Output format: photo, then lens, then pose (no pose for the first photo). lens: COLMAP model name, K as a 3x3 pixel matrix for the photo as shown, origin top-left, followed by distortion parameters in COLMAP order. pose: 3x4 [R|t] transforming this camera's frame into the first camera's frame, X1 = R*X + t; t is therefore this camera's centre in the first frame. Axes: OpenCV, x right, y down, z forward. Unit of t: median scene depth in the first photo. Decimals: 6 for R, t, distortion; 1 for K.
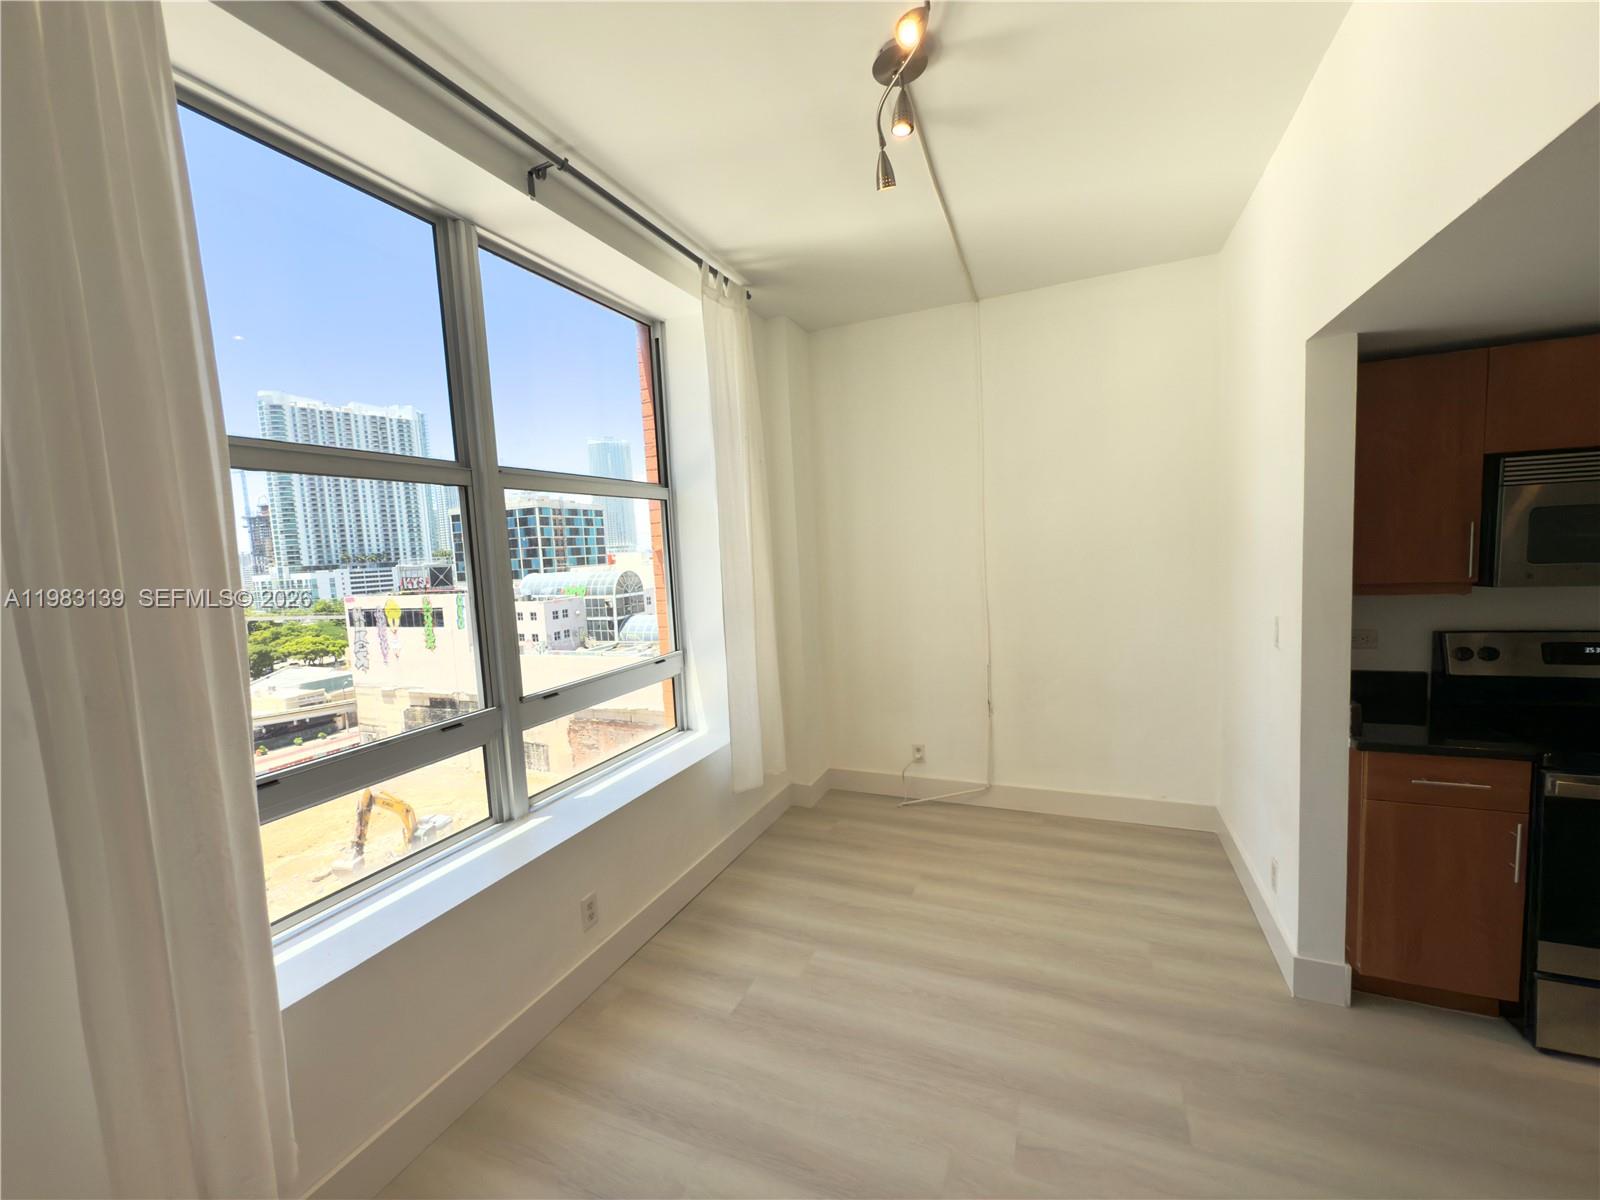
lens RADIAL K [[636.5, 0, 805.2], [0, 636.5, 600.1], [0, 0, 1]] dist [-0.003141, -0.000138]
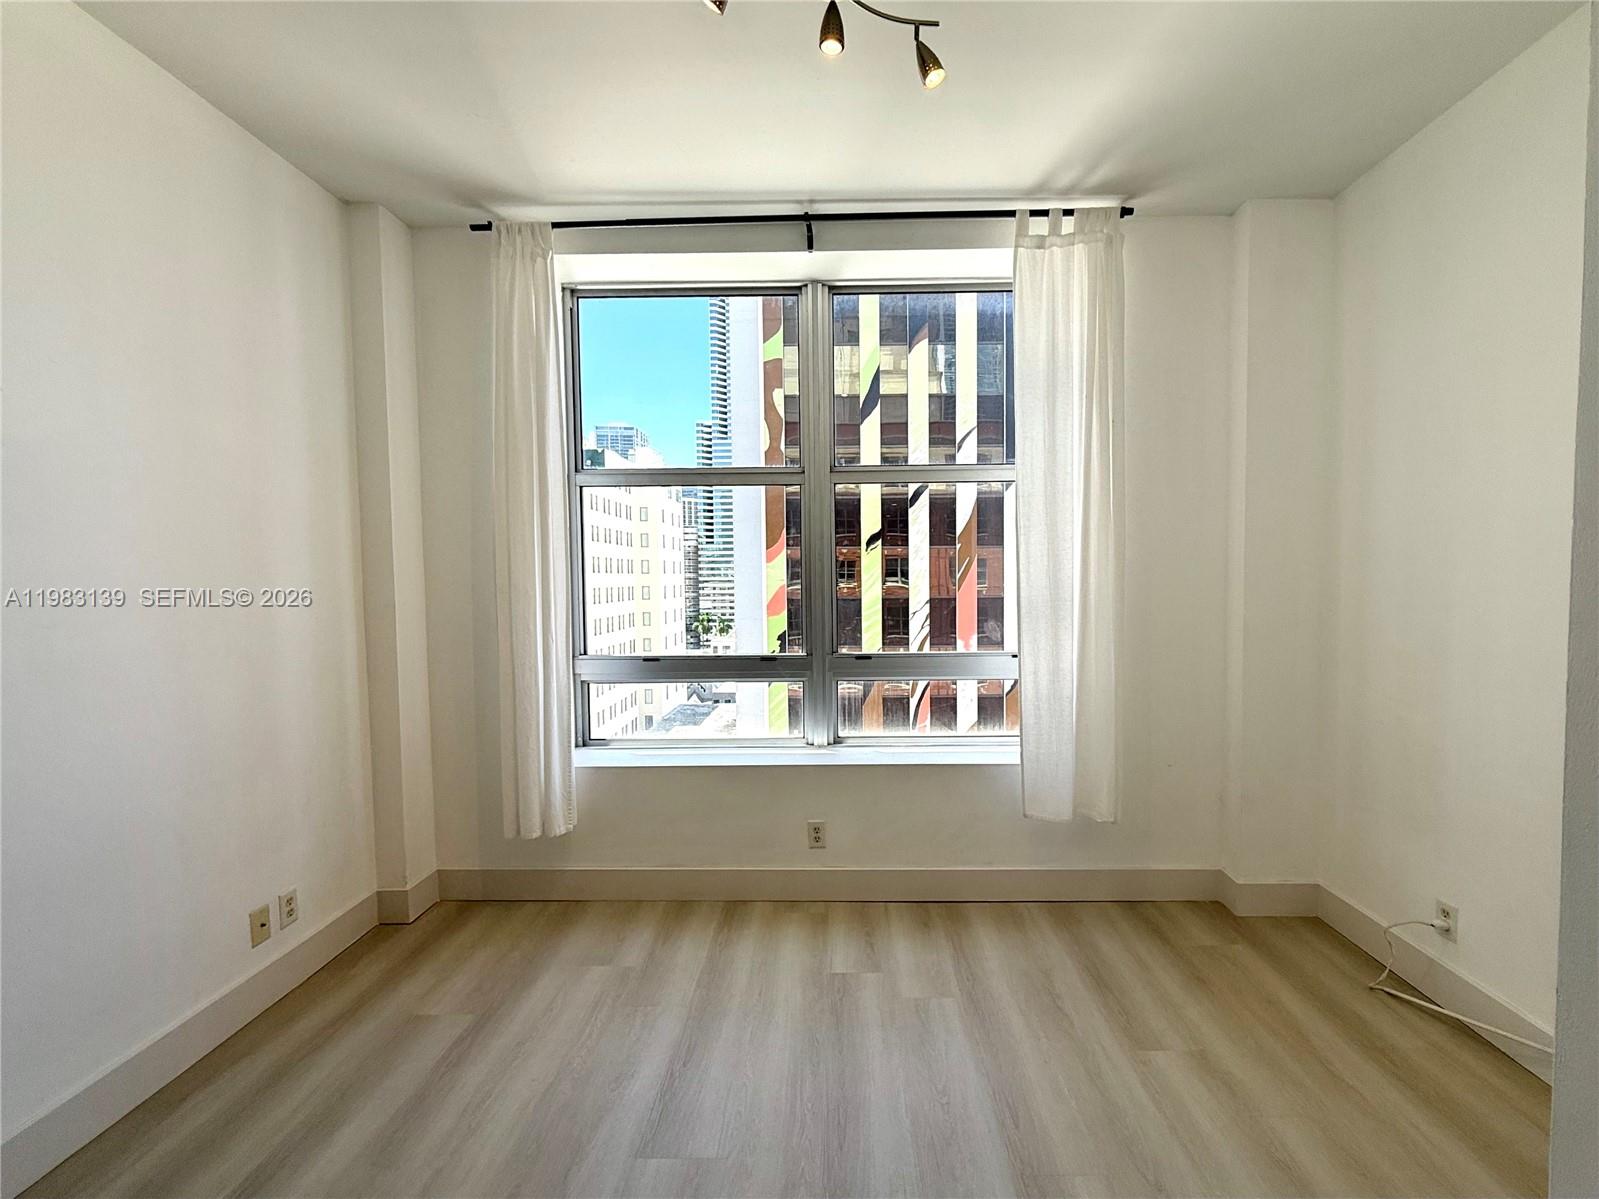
lens RADIAL K [[692.6, 0, 838.8], [0, 692.6, 609.1], [0, 0, 1]] dist [-0.001993, 0.000025]
pose [[0.385977, 0.089412, -0.918165, 0.667547], [-0.086044, 0.994442, 0.060668, -0.011304], [0.918487, 0.055586, 0.391526, 0.404514]]
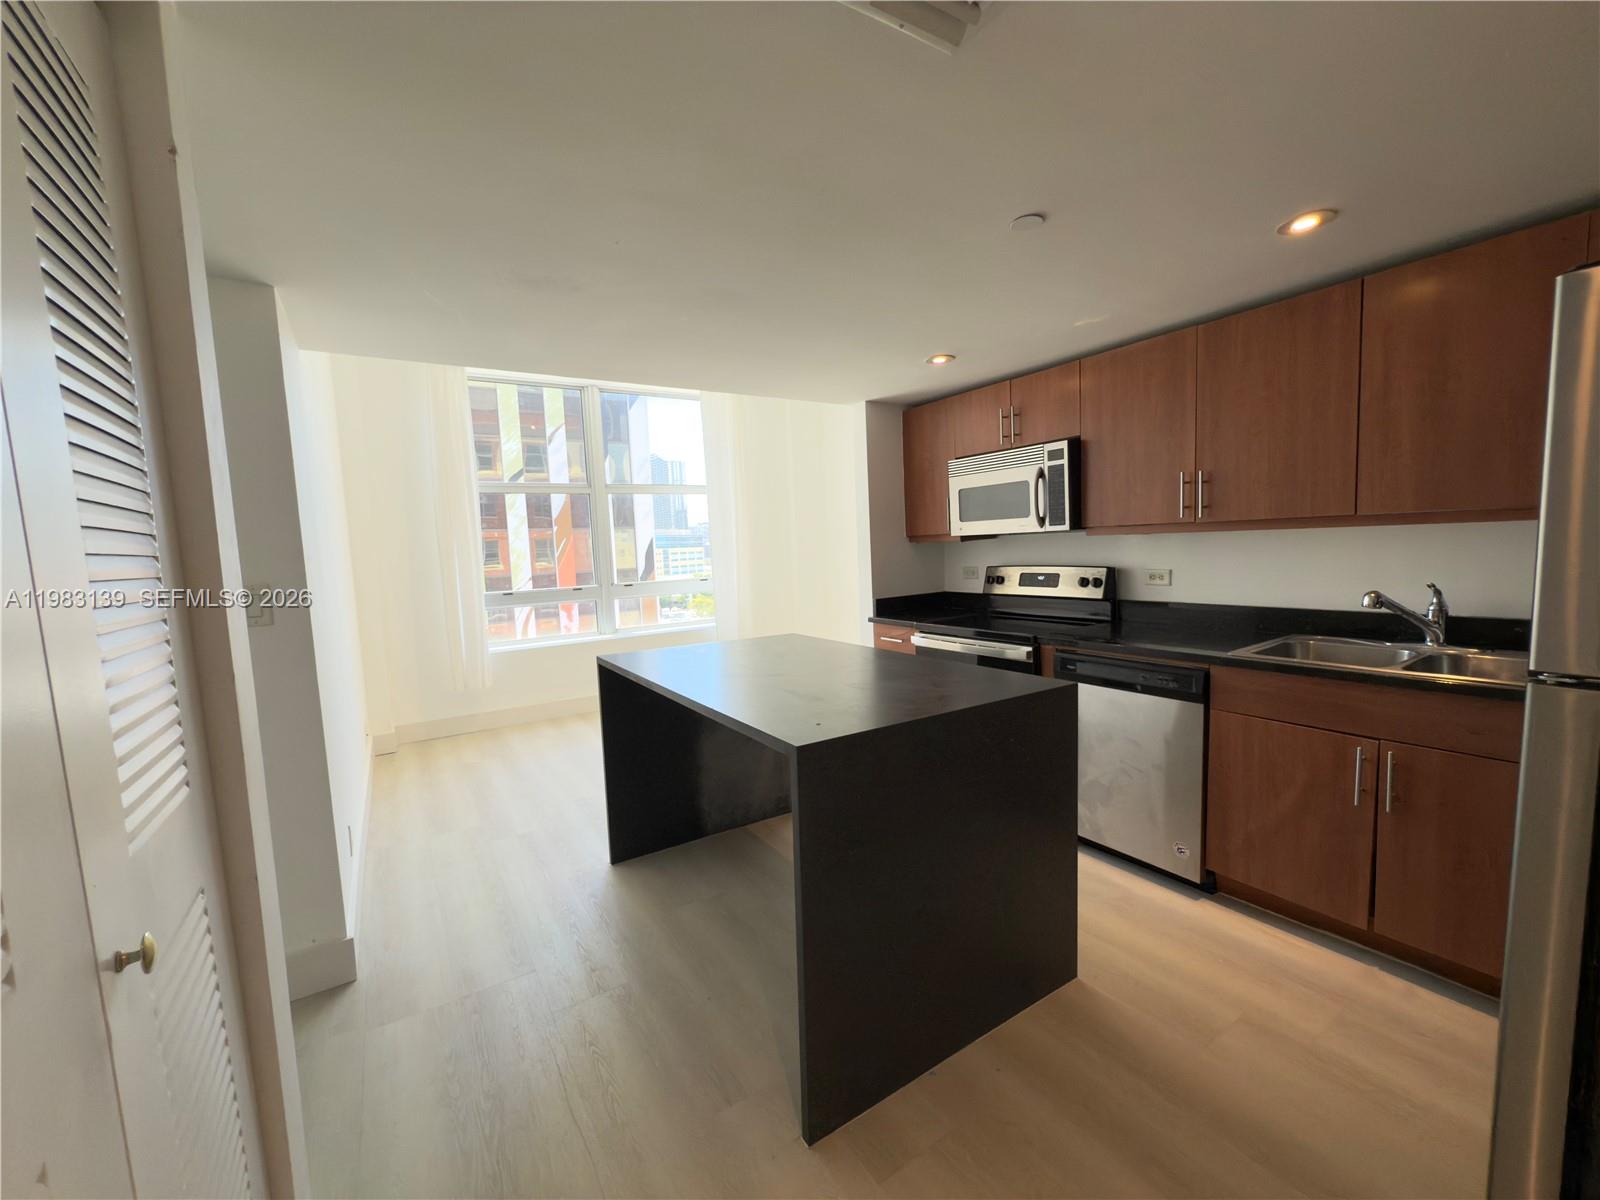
lens RADIAL K [[636.5, 0, 805.2], [0, 636.5, 600.1], [0, 0, 1]] dist [-0.003141, -0.000138]
pose [[0.832020, 0.061537, -0.551322, 1.207446], [-0.045396, 0.998048, 0.042890, 0.068934], [0.552885, -0.010657, 0.833189, -0.463972]]
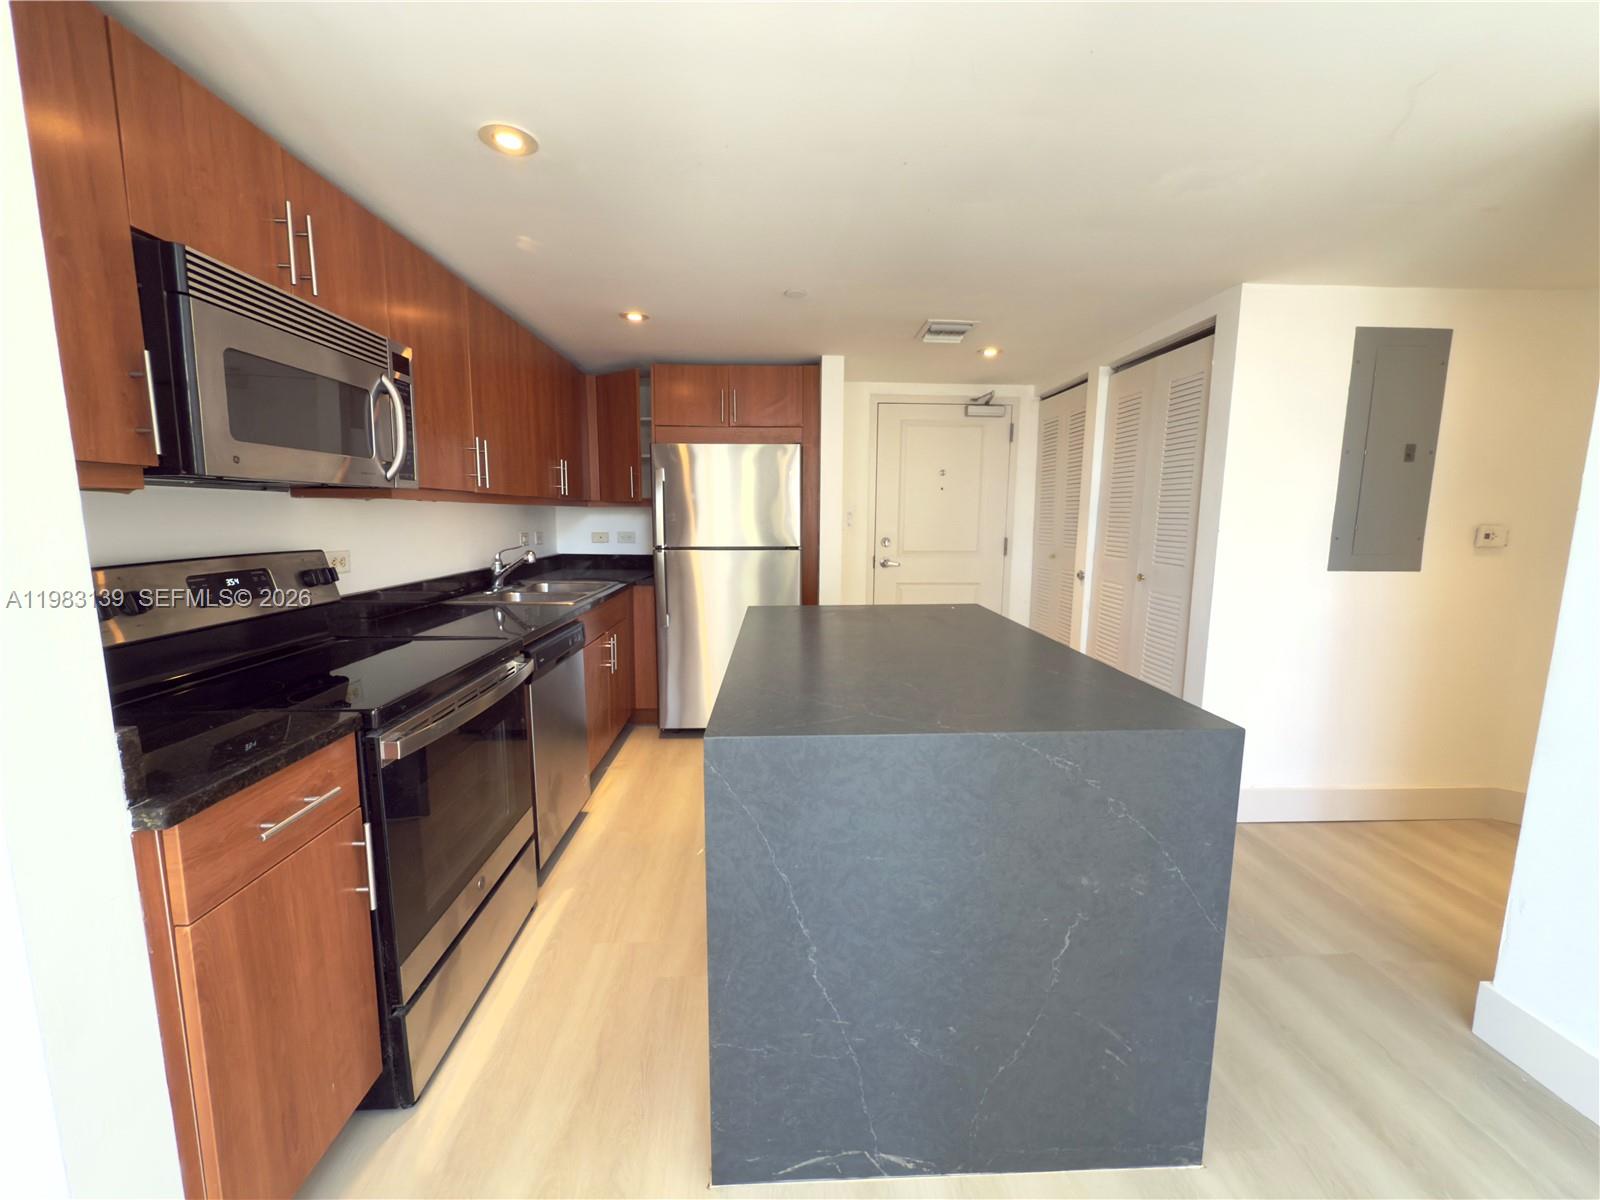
lens RADIAL K [[635.9, 0, 800.0], [0, 635.9, 600.0], [0, 0, 1]] dist [-0.000920, 0.000056]
pose [[-0.429193, -0.074297, 0.900152, 0.225310], [0.091176, 0.987956, 0.125017, 0.050222], [-0.898599, 0.135728, -0.417249, 0.538468]]
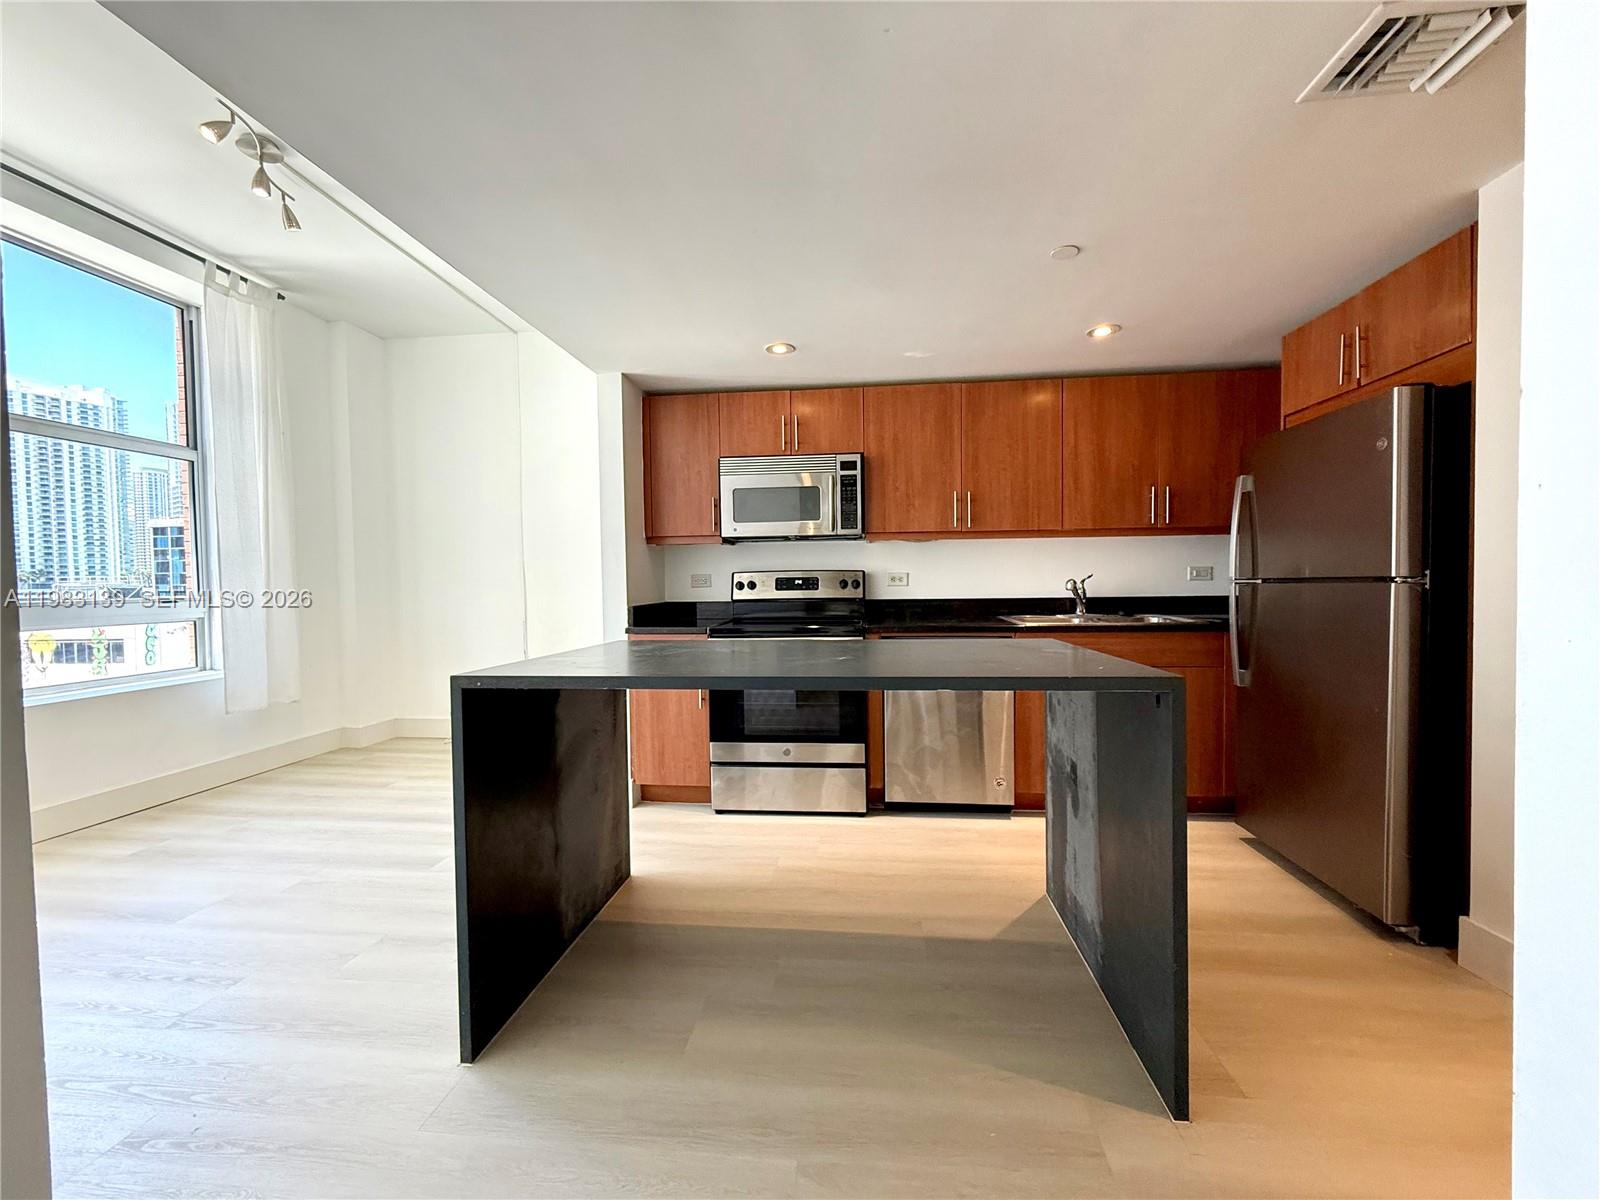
lens RADIAL K [[636.5, 0, 805.2], [0, 636.5, 600.1], [0, 0, 1]] dist [-0.003141, -0.000138]
pose [[0.956499, 0.028595, 0.290331, 0.578419], [-0.010665, 0.997947, -0.063152, 0.171402], [-0.291541, 0.057309, 0.954840, -0.433384]]
